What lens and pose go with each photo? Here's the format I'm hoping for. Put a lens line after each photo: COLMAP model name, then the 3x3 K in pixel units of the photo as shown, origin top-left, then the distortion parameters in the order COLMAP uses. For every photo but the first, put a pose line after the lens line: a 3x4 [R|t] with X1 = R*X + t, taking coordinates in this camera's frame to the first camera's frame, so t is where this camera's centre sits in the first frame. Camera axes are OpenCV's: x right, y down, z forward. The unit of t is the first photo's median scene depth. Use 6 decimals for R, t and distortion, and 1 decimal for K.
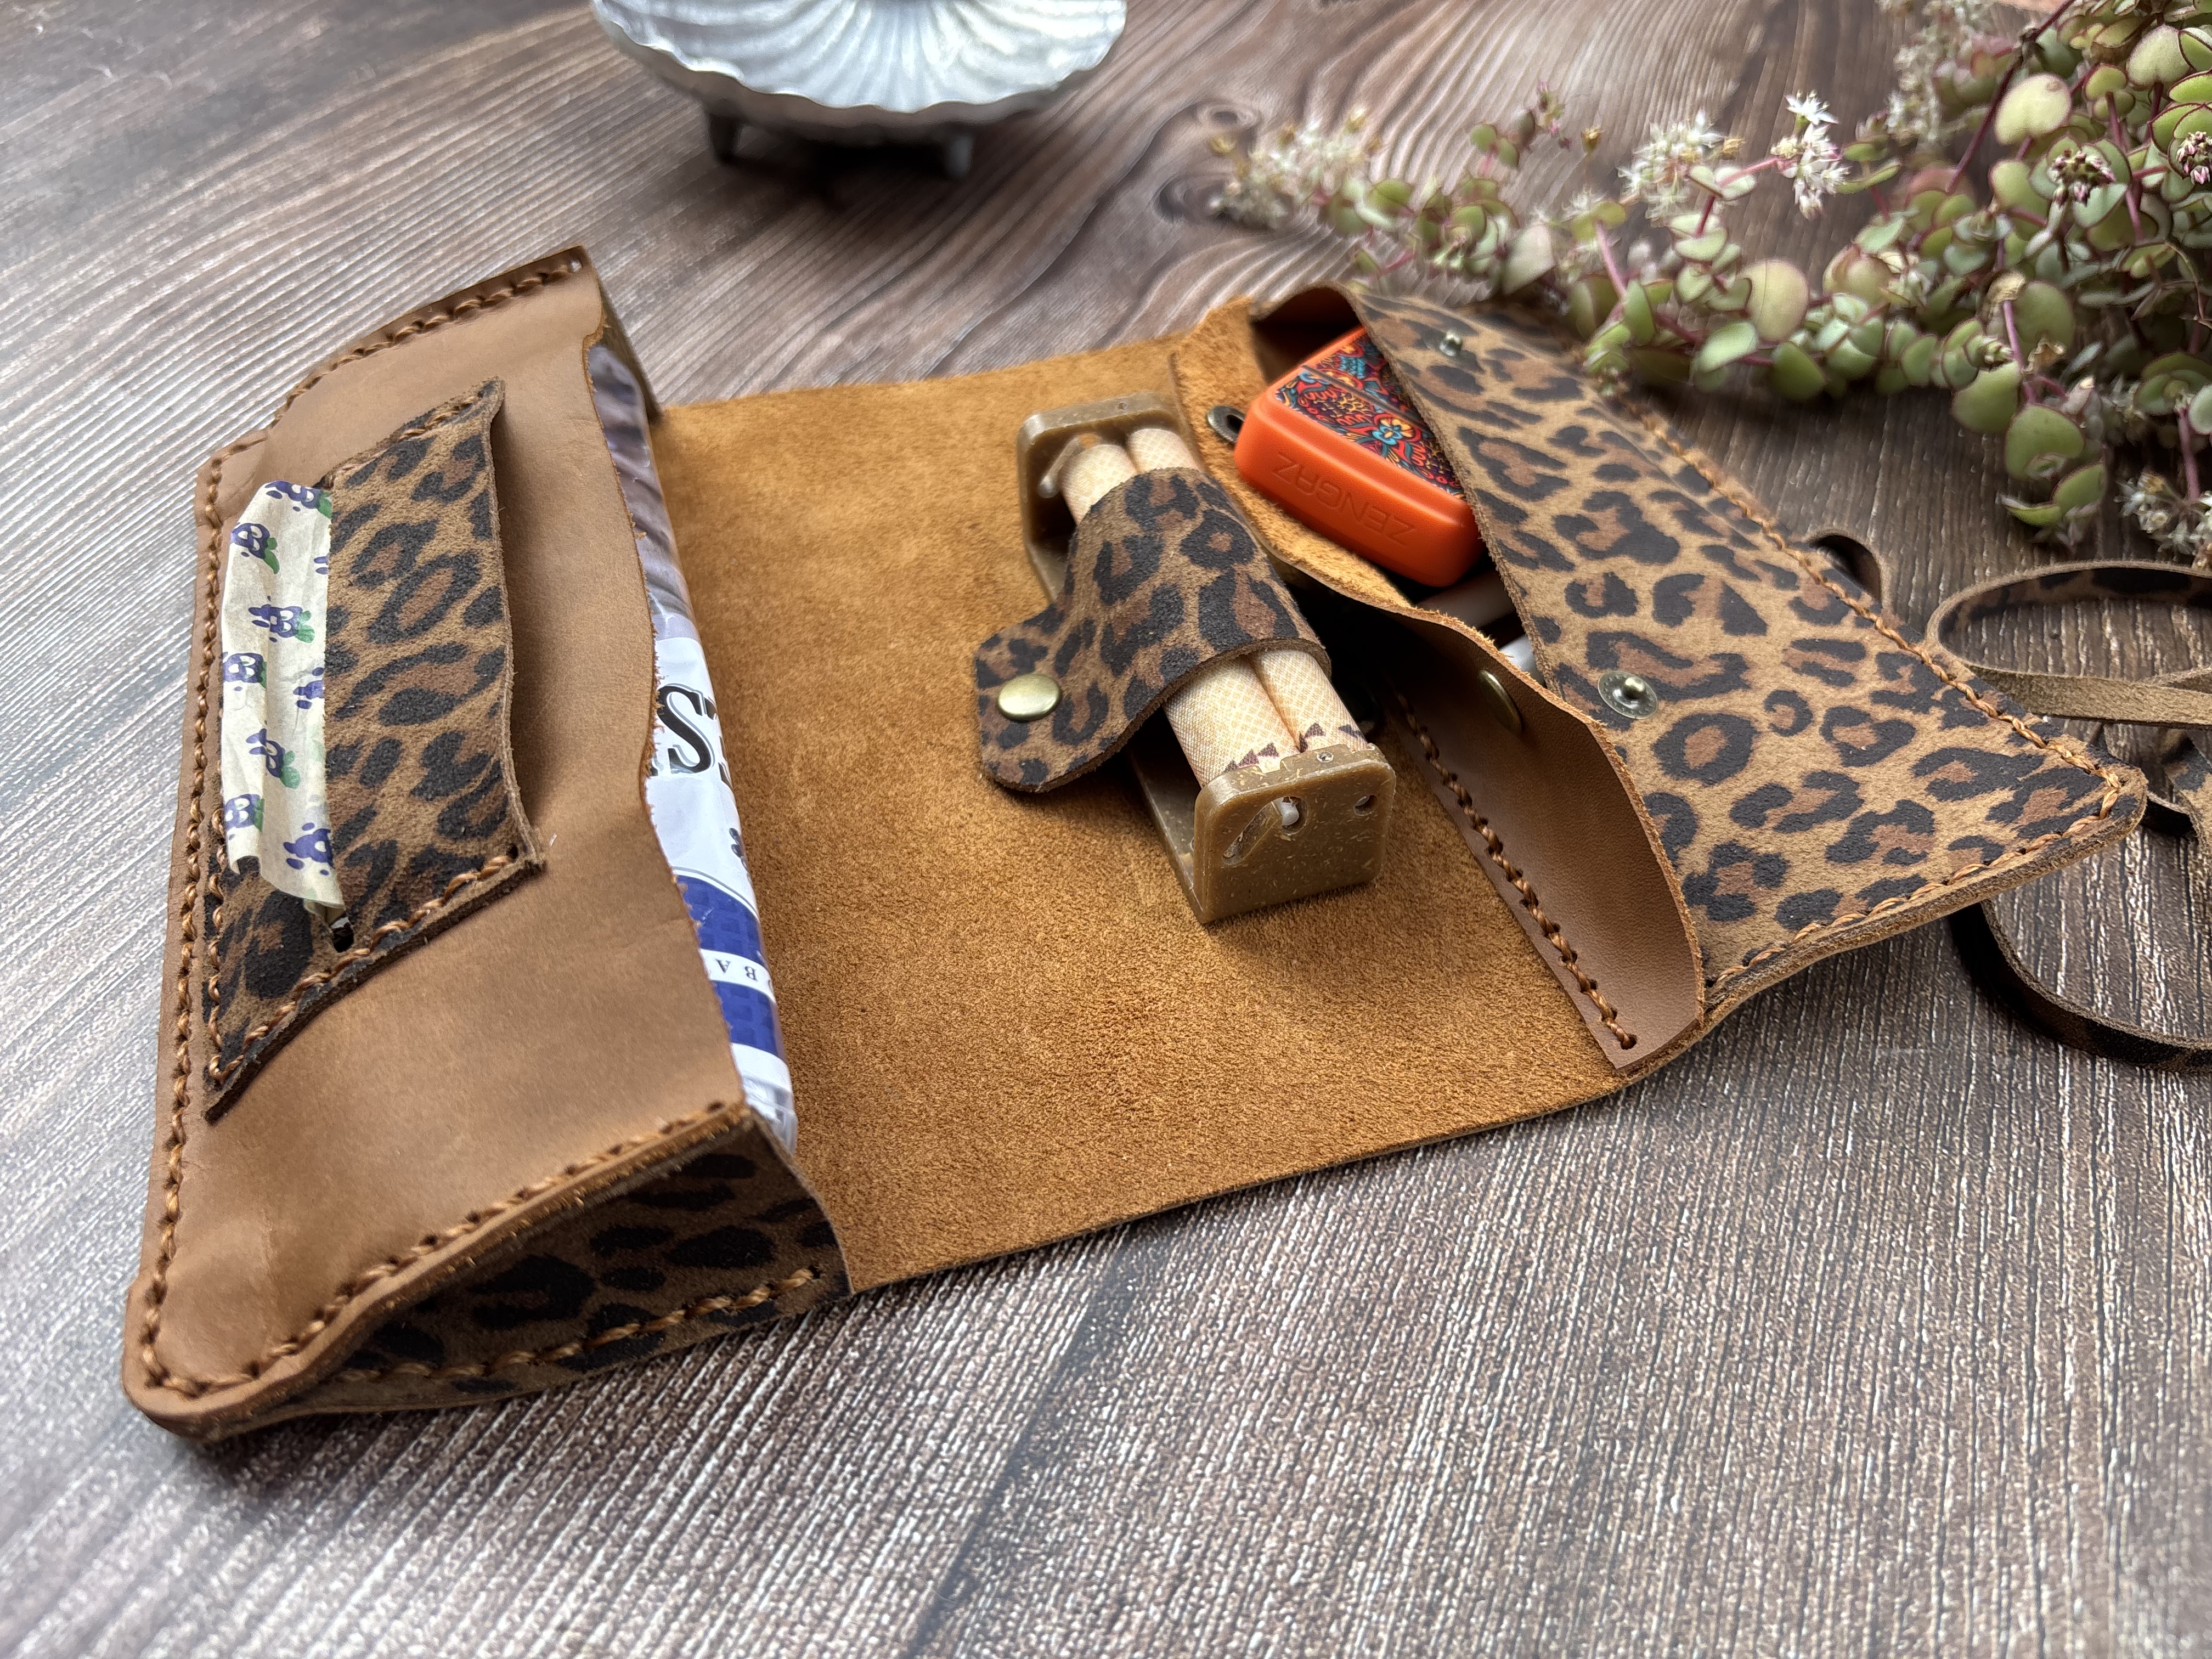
lens RADIAL K [[1773.5, 0, 1113.9], [0, 1773.5, 822.7], [0, 0, 1]] dist [-0.015838, 0.000739]
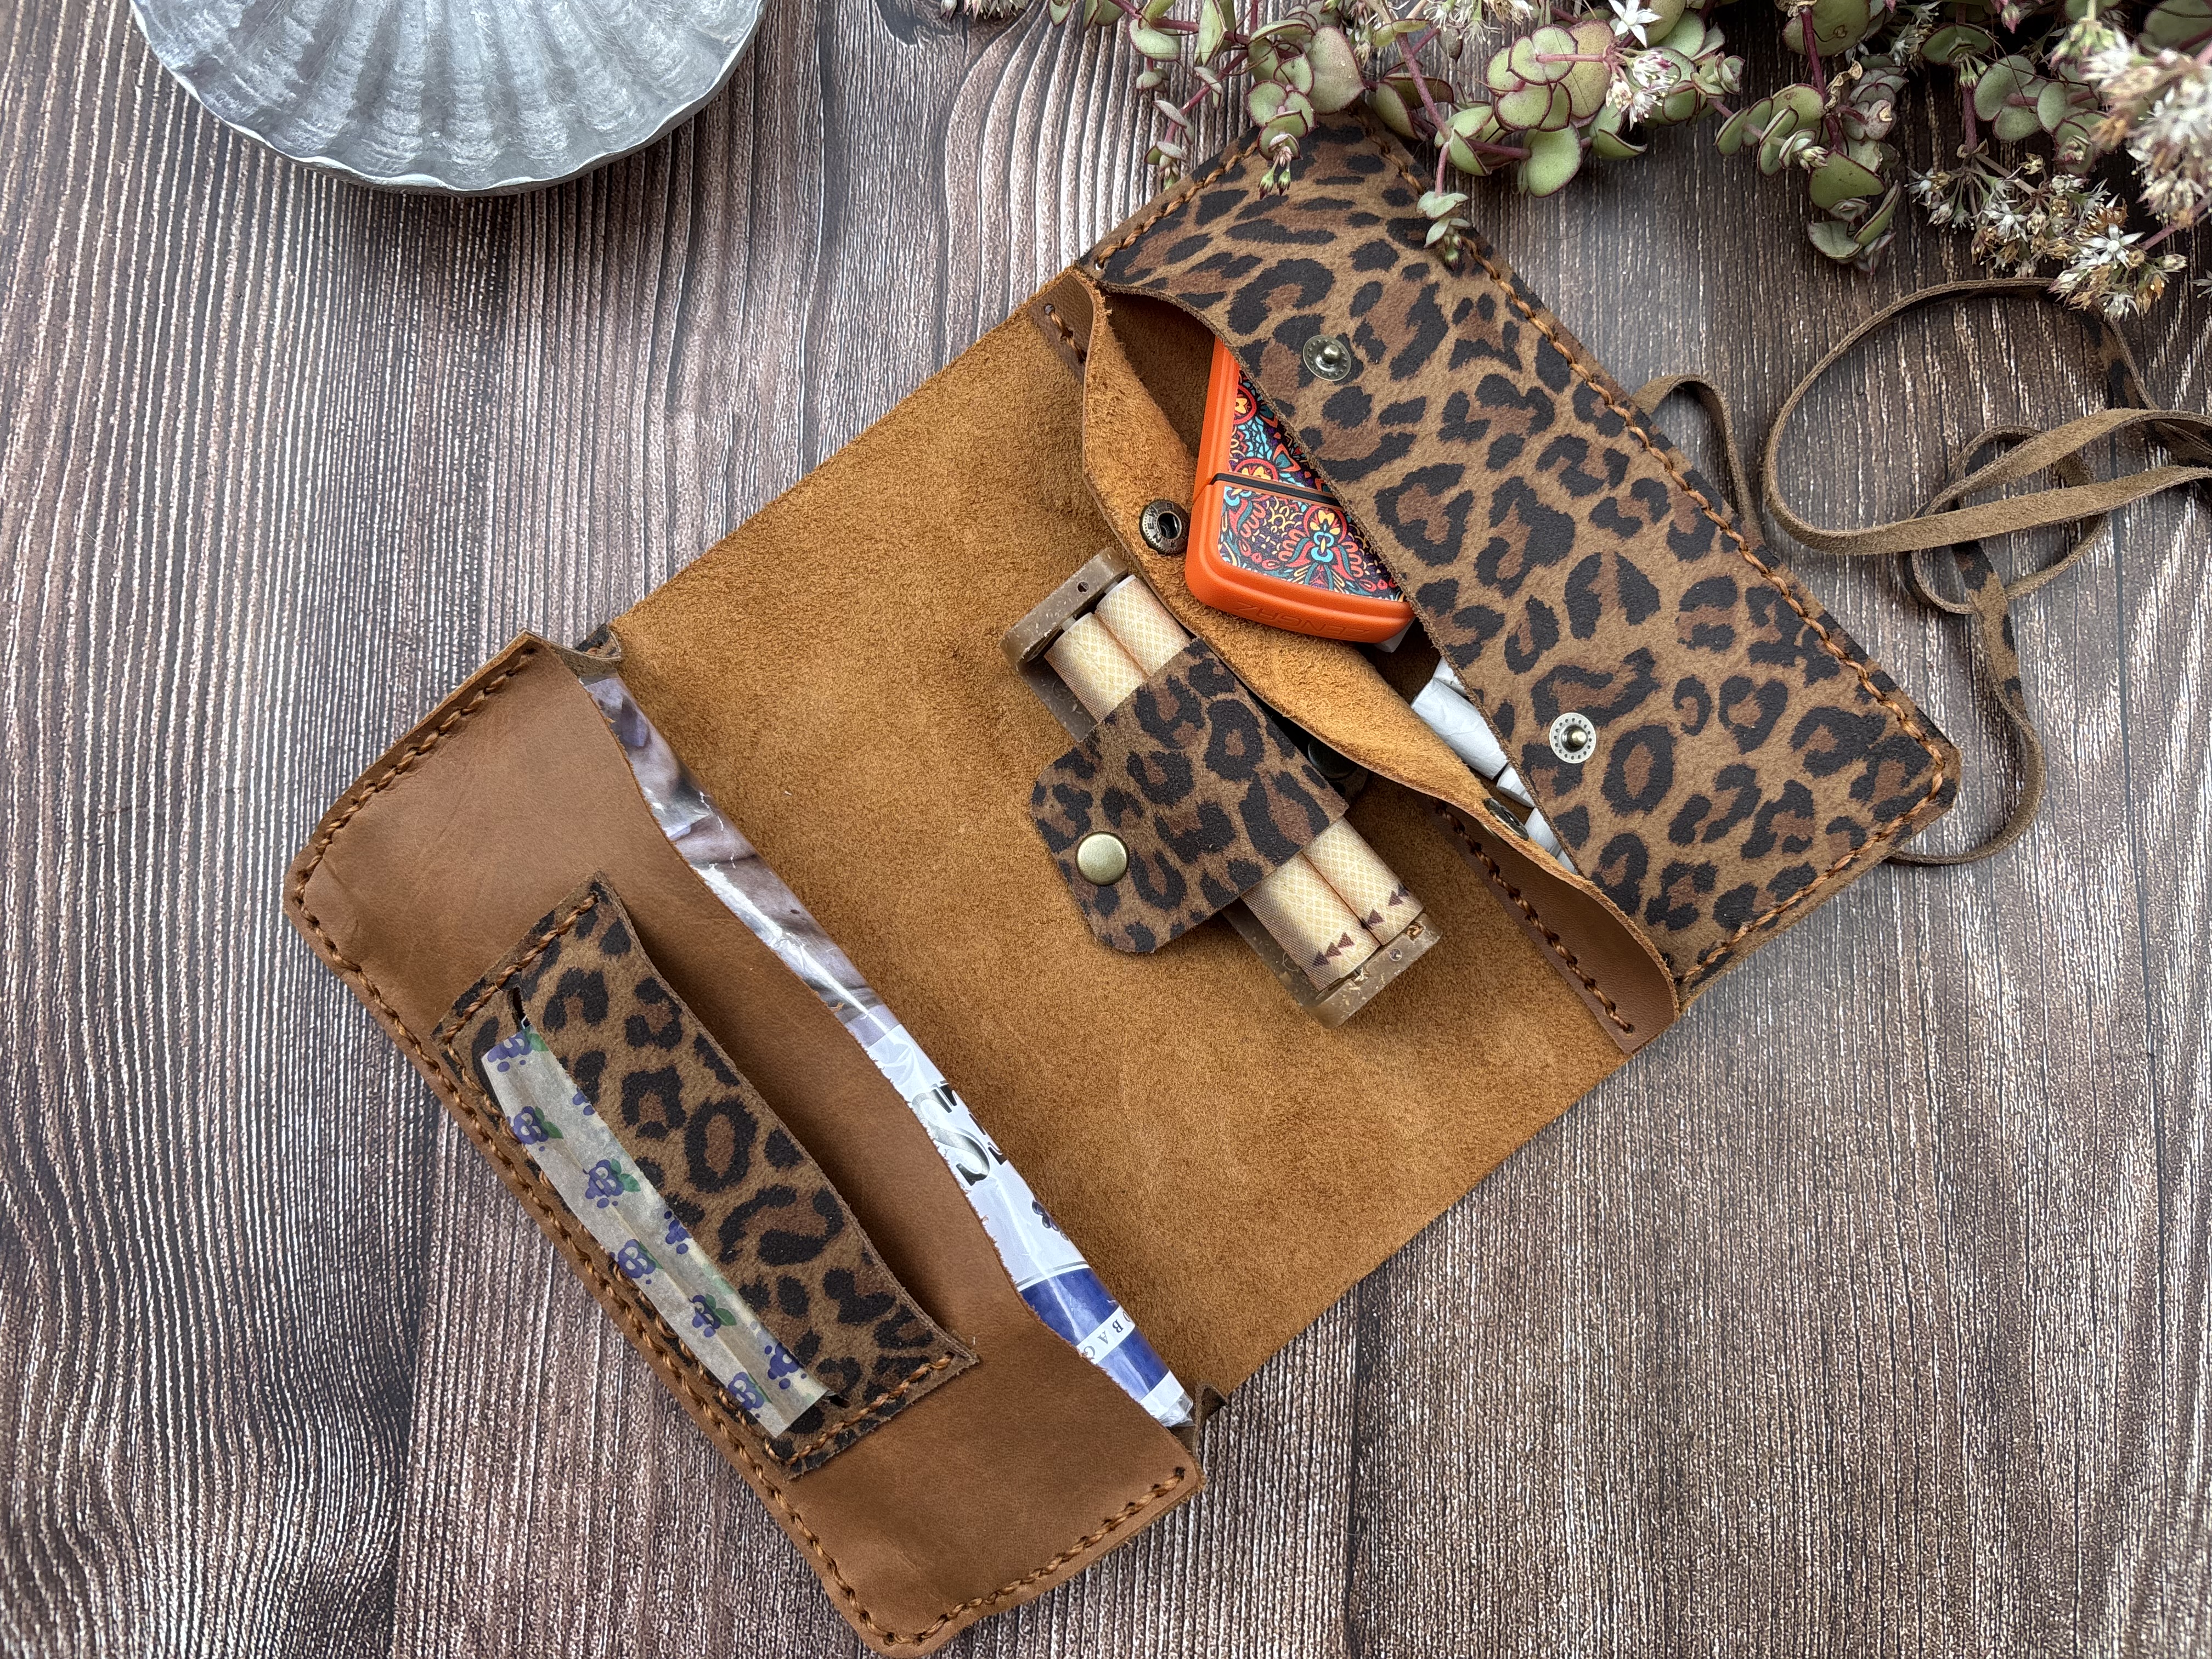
lens RADIAL K [[1773.5, 0, 1117.9], [0, 1773.5, 847.3], [0, 0, 1]] dist [-0.015838, 0.000739]
pose [[0.925611, -0.377698, 0.024269, -0.085993], [0.268786, 0.701139, 0.660423, -1.162377], [-0.266456, -0.604771, 0.750502, 0.117483]]
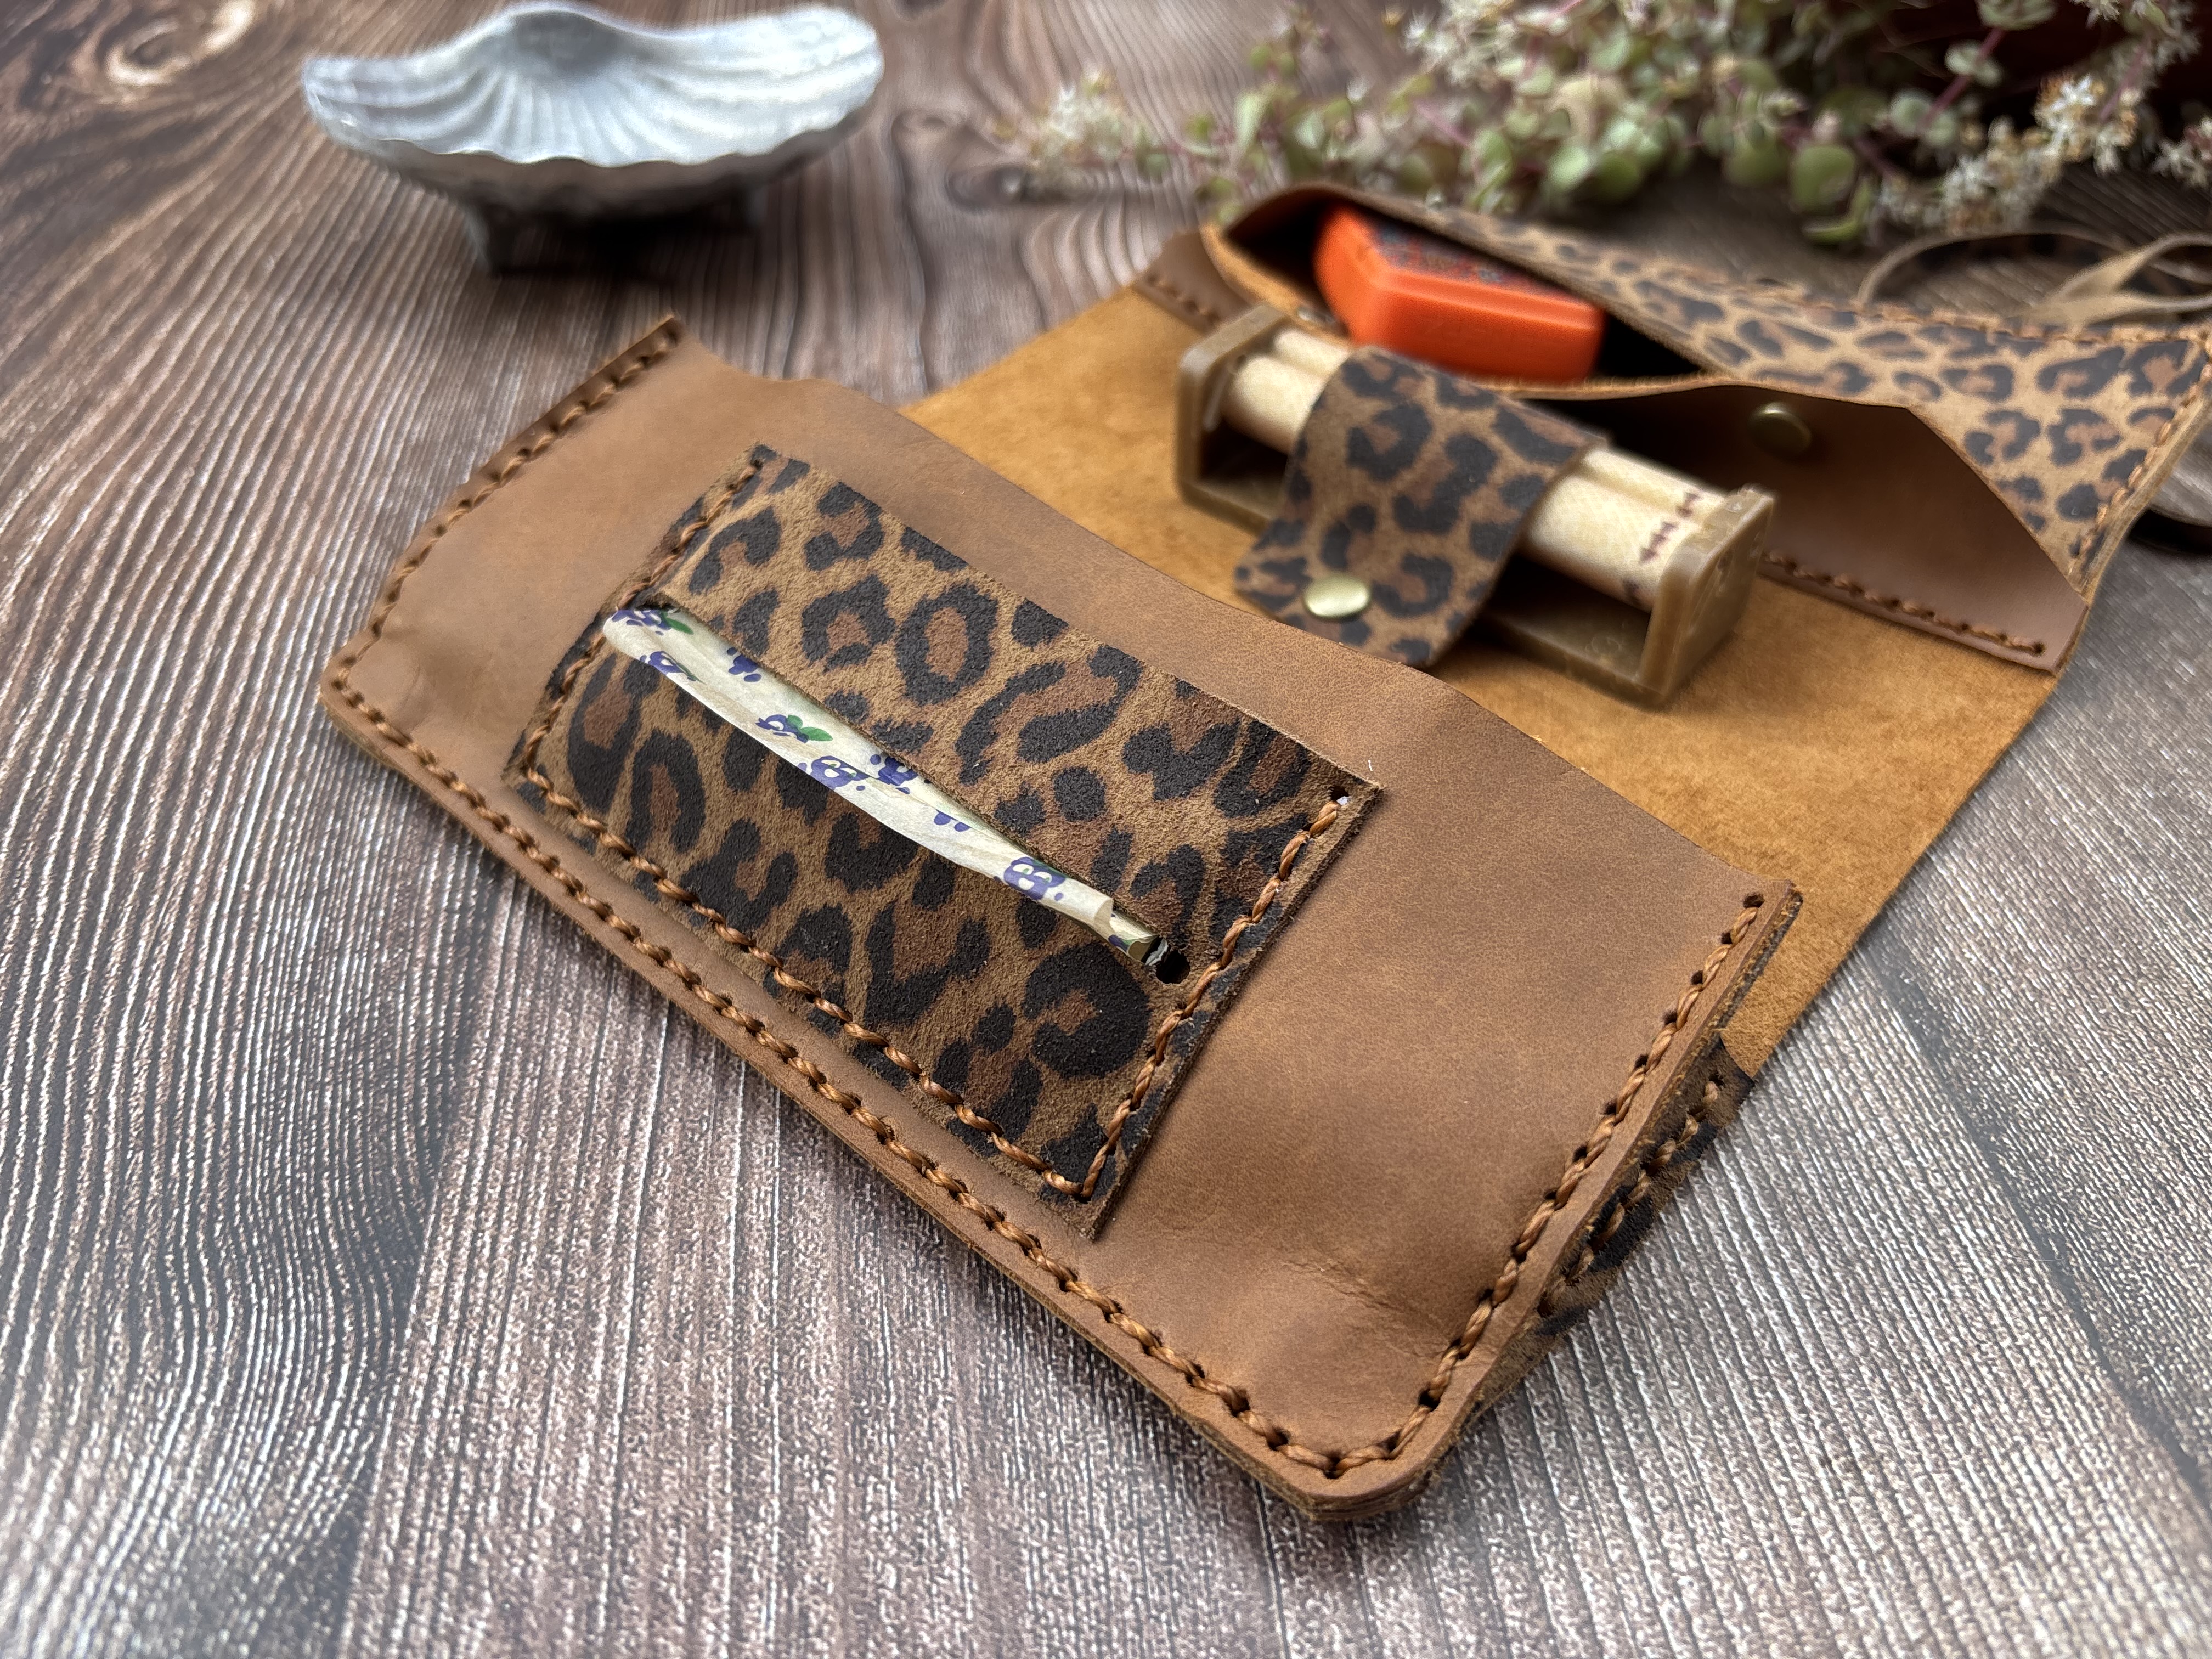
lens RADIAL K [[1773.5, 0, 1097.8], [0, 1773.5, 816.7], [0, 0, 1]] dist [-0.015838, 0.000739]
pose [[0.853010, -0.365562, 0.372476, -0.775267], [0.385669, 0.922374, 0.022031, -0.040787], [-0.351616, 0.124860, 0.927780, 0.171692]]
